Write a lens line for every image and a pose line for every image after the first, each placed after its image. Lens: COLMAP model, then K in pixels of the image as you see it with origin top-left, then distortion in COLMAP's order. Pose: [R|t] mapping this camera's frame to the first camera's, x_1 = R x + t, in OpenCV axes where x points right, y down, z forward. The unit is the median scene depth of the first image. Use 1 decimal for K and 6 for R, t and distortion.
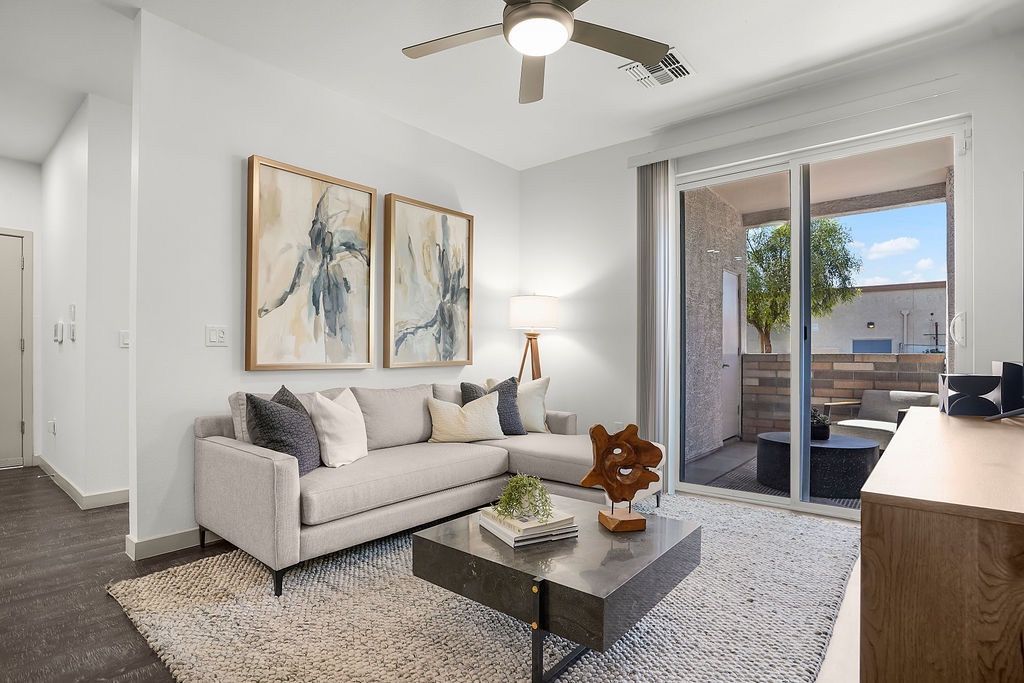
lens RADIAL K [[520.7, 0, 505.3], [0, 520.7, 351.7], [0, 0, 1]] dist [-0.053123, 0.023966]
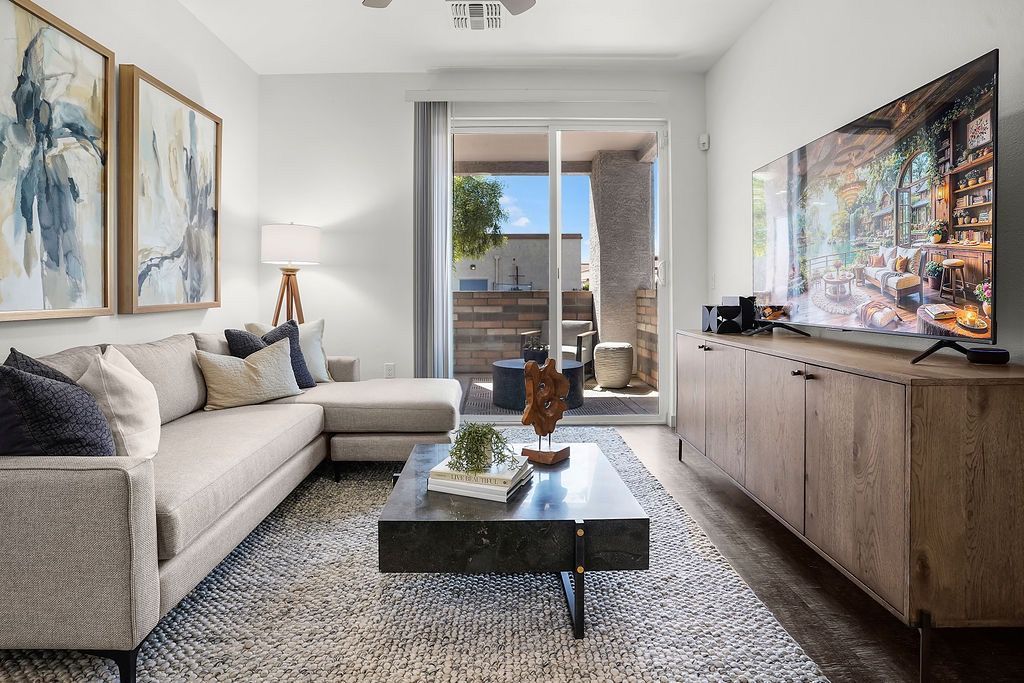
lens RADIAL K [[520.7, 0, 495.0], [0, 520.7, 298.5], [0, 0, 1]] dist [-0.053123, 0.023966]
pose [[0.764037, -0.016124, 0.644970, -0.302064], [0.006579, 0.999830, 0.017202, 0.001579], [-0.645138, -0.008900, 0.764014, 0.160993]]
